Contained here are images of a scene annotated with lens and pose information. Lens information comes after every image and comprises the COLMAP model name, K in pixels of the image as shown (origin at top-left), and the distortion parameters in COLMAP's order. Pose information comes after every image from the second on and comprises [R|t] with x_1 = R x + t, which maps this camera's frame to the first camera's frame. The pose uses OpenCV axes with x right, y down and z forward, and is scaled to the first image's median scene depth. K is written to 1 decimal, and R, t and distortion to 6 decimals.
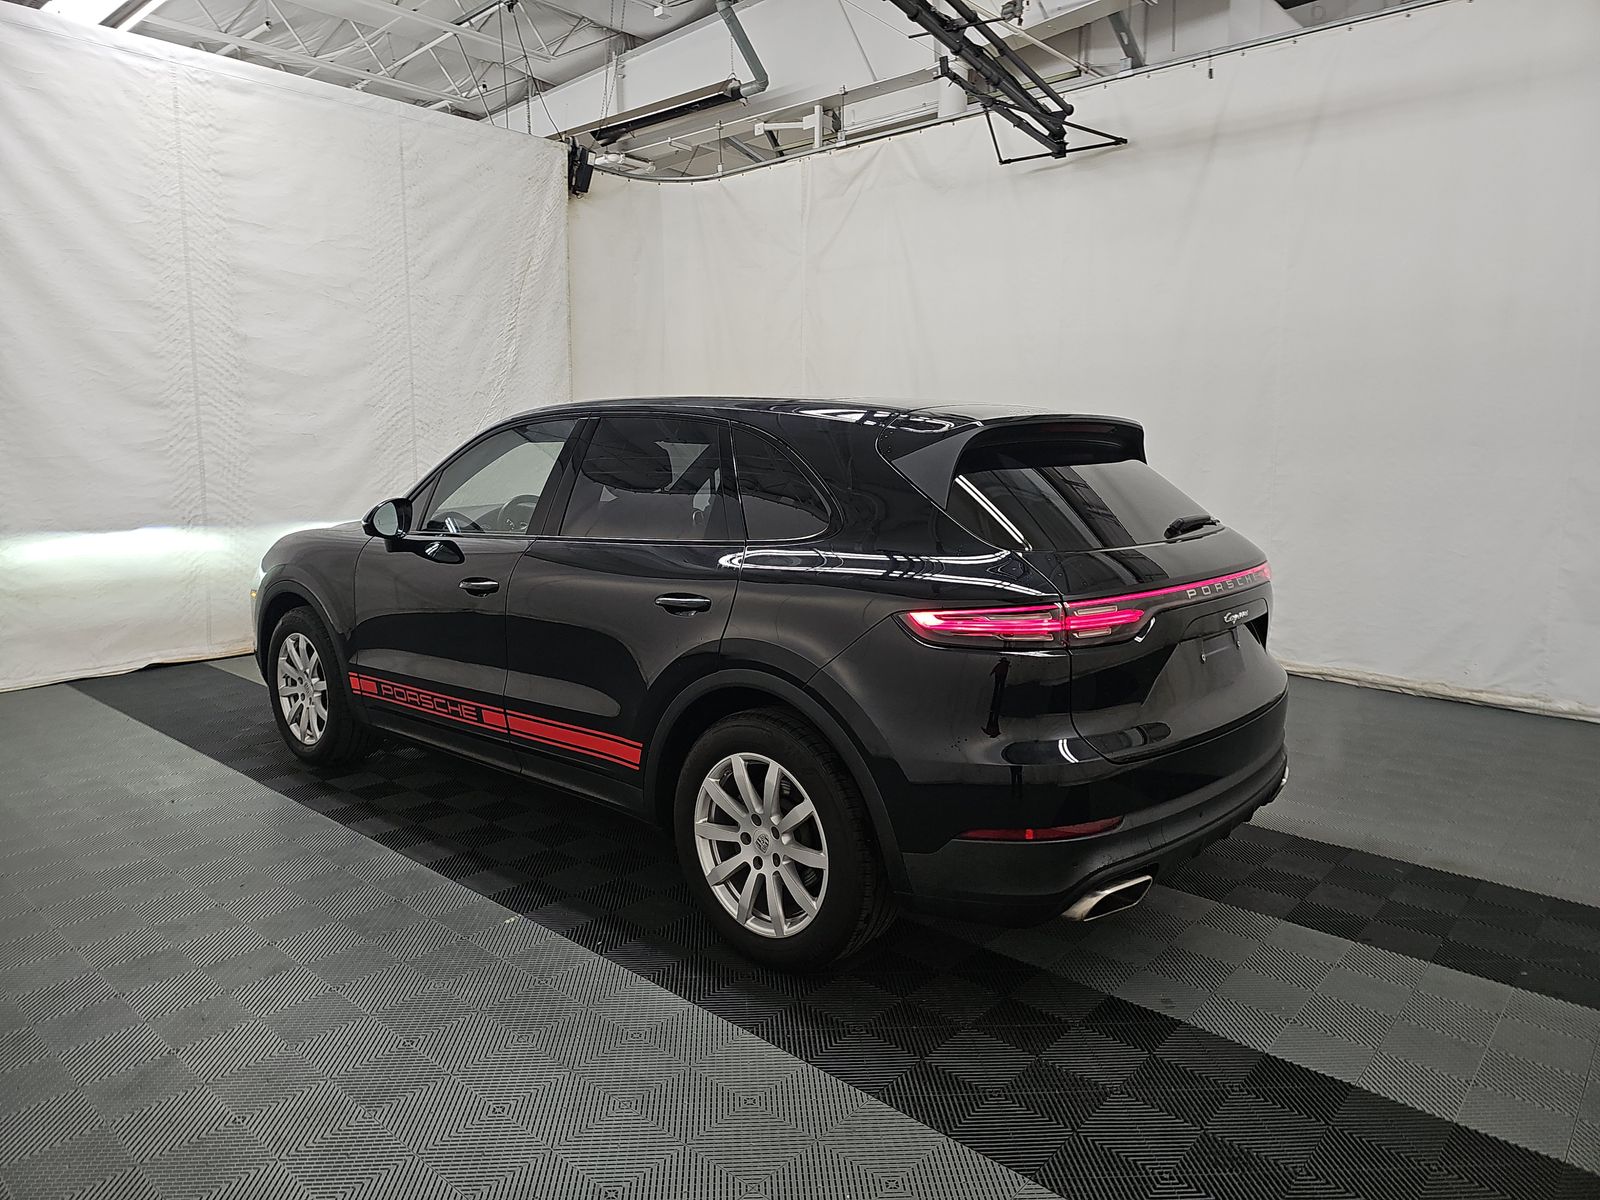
lens RADIAL K [[1064.2, 0, 794.0], [0, 1064.2, 597.3], [0, 0, 1]] dist [0.060555, -0.047630]
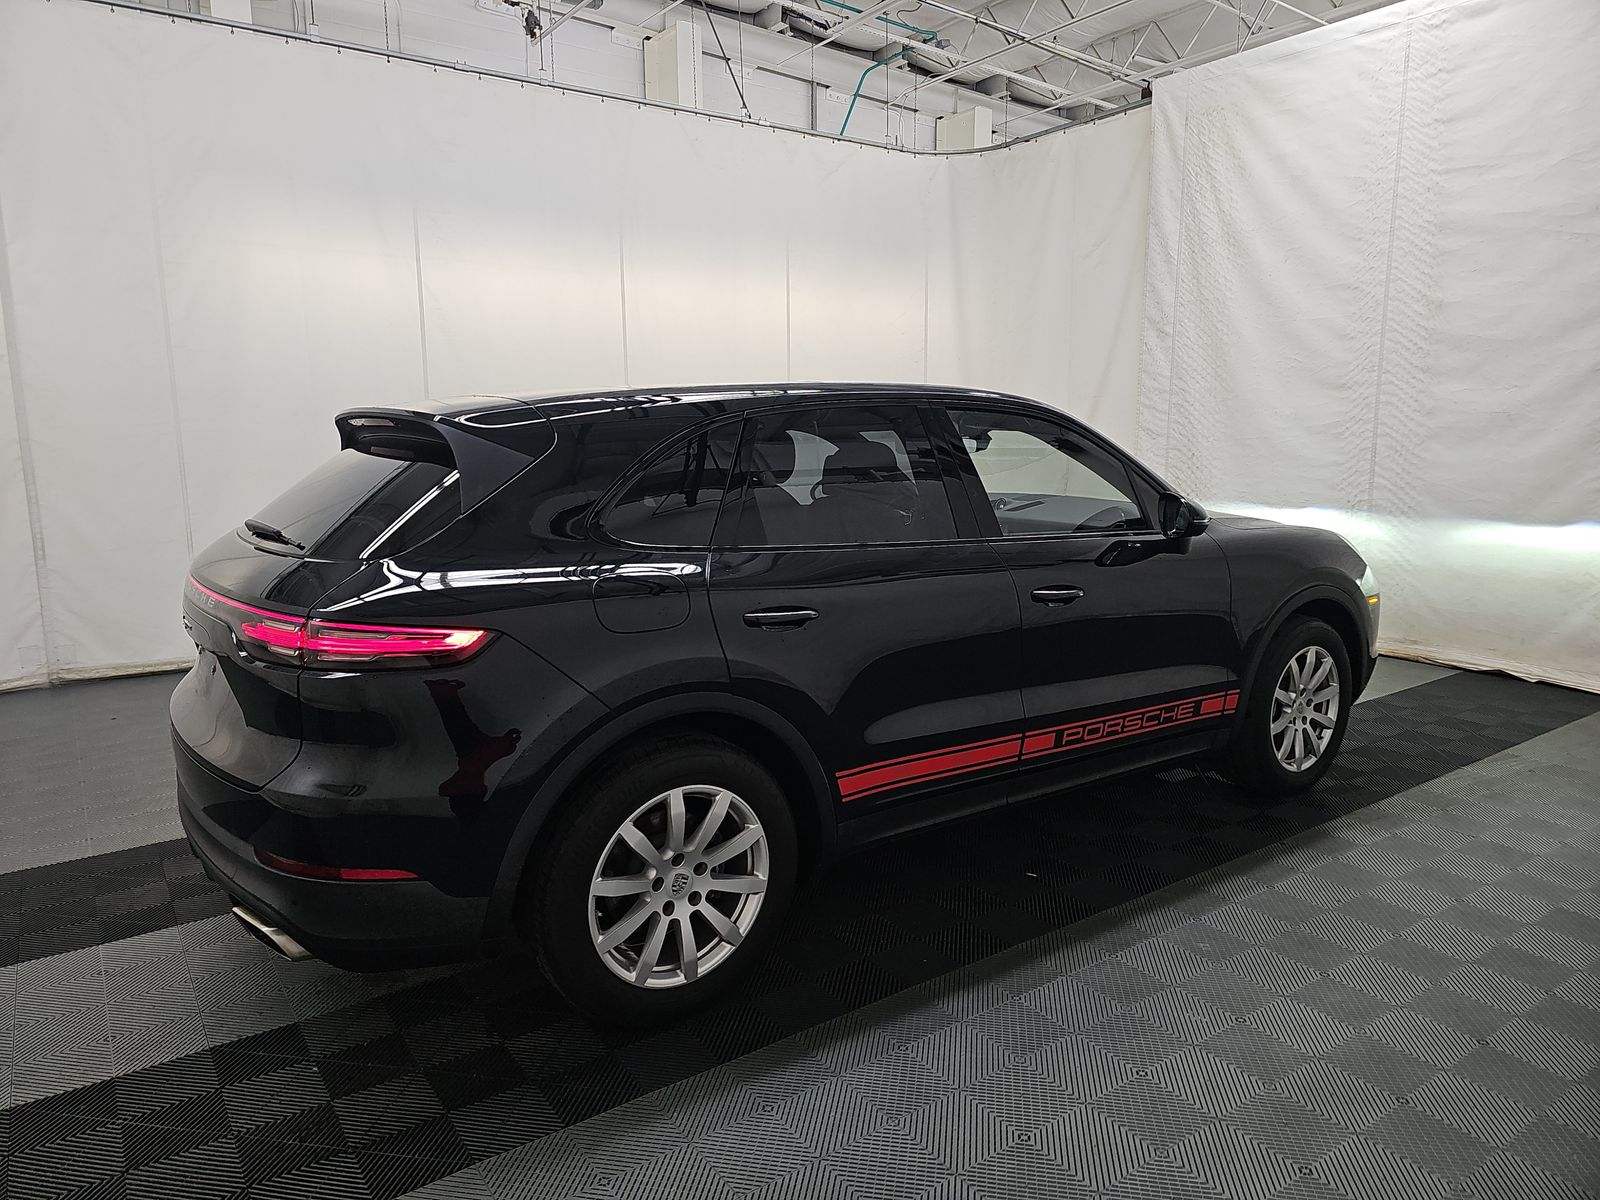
lens RADIAL K [[1064.2, 0, 794.0], [0, 1064.2, 597.3], [0, 0, 1]] dist [0.060555, -0.047630]
pose [[-0.225964, 0.148754, -0.962711, 0.499491], [-0.140754, 0.972915, 0.183368, -0.096556], [0.963913, 0.176940, -0.198906, 0.717378]]
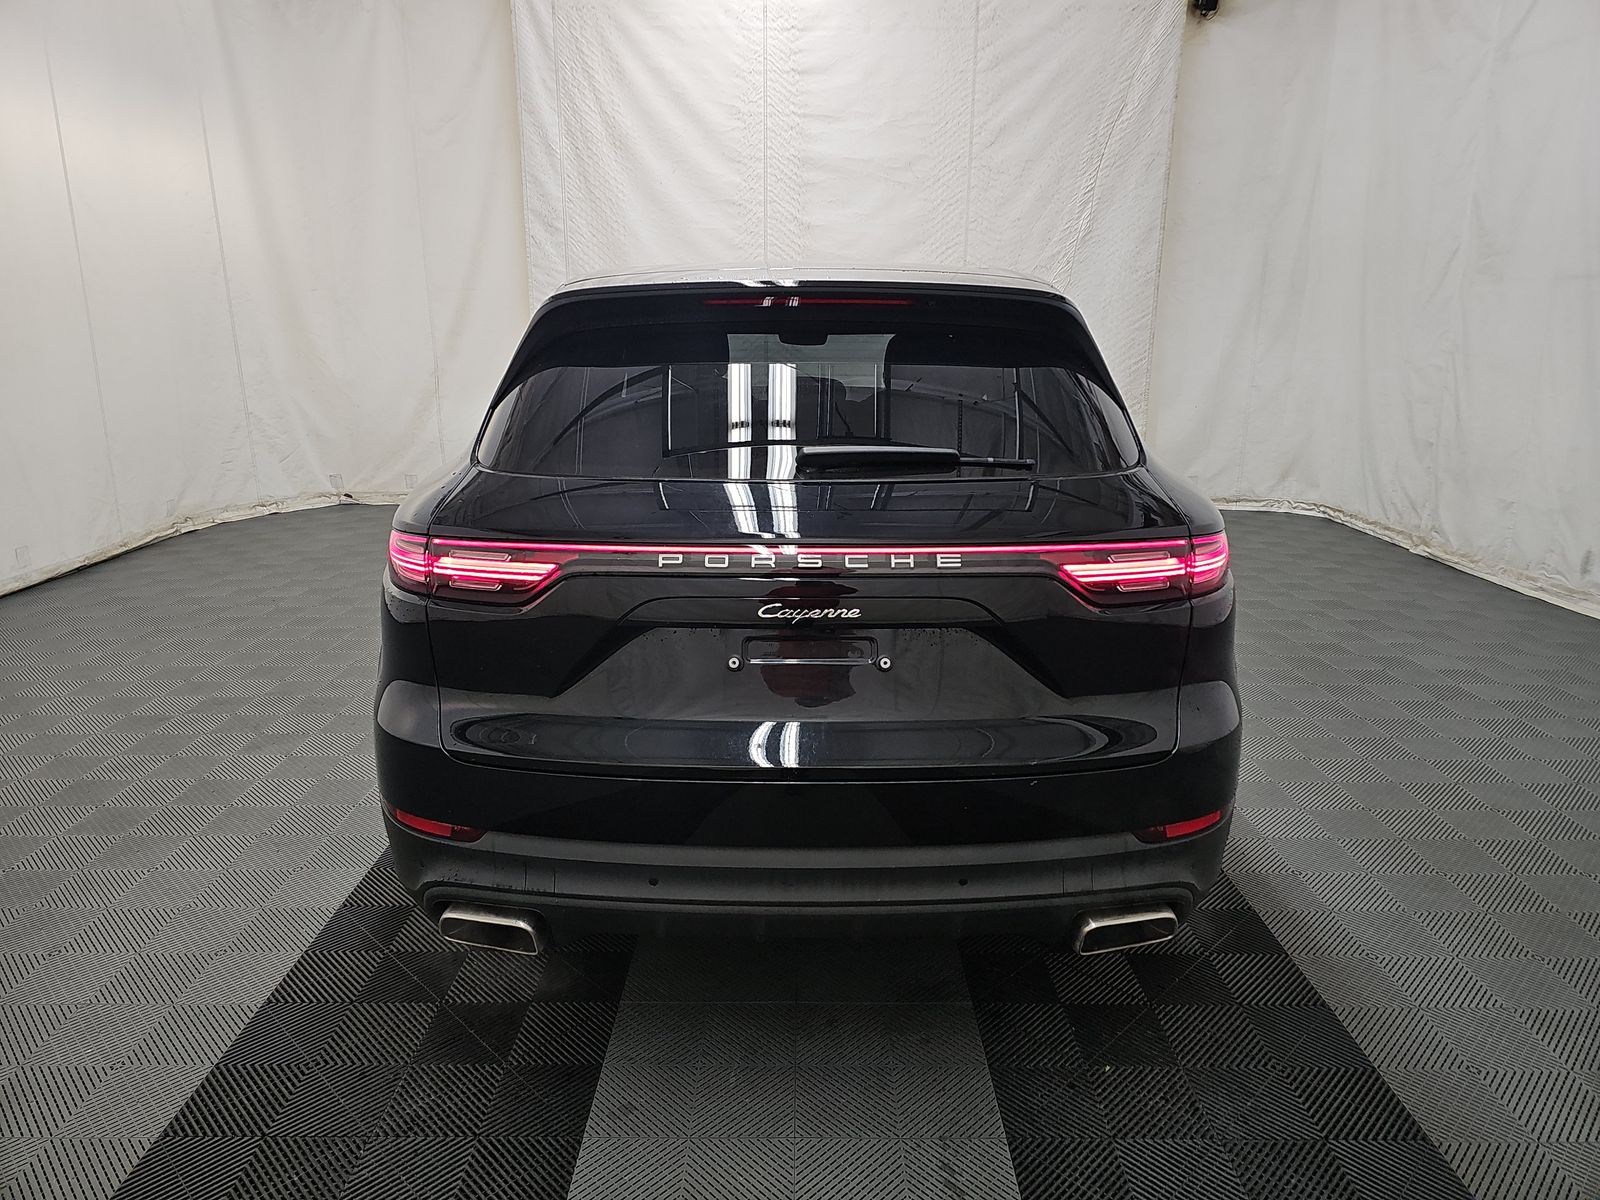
lens RADIAL K [[1064.2, 0, 794.0], [0, 1064.2, 597.3], [0, 0, 1]] dist [0.060555, -0.047630]
pose [[0.666549, 0.188822, -0.721151, 0.353048], [-0.107385, 0.981620, 0.157767, -0.037590], [0.737686, -0.027718, 0.674575, 0.236613]]
